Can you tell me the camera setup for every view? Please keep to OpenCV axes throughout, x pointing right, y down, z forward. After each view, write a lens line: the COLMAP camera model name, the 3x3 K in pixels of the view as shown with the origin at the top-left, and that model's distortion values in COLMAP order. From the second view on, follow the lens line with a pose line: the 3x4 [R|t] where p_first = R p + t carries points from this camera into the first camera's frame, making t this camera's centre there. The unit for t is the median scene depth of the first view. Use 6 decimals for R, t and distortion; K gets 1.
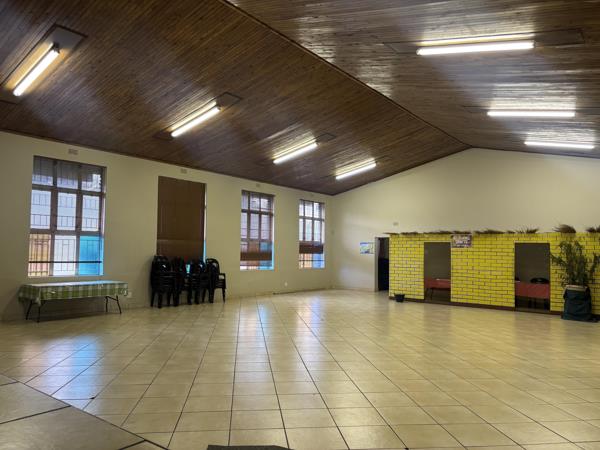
lens RADIAL K [[466.5, 0, 300.0], [0, 466.5, 225.0], [0, 0, 1]] dist [-0.001371, 0.000473]
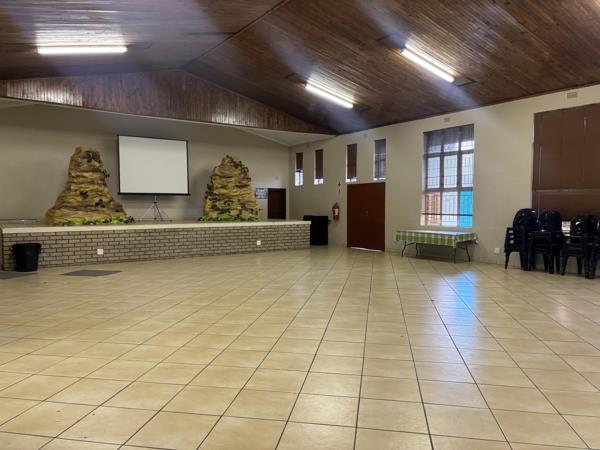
lens RADIAL K [[466.5, 0, 300.0], [0, 466.5, 225.0], [0, 0, 1]] dist [-0.001371, 0.000473]
pose [[-0.321350, 0.031305, -0.946443, 0.727459], [0.056995, 0.998281, 0.013668, 0.066736], [0.945244, -0.049550, -0.322582, 1.003478]]
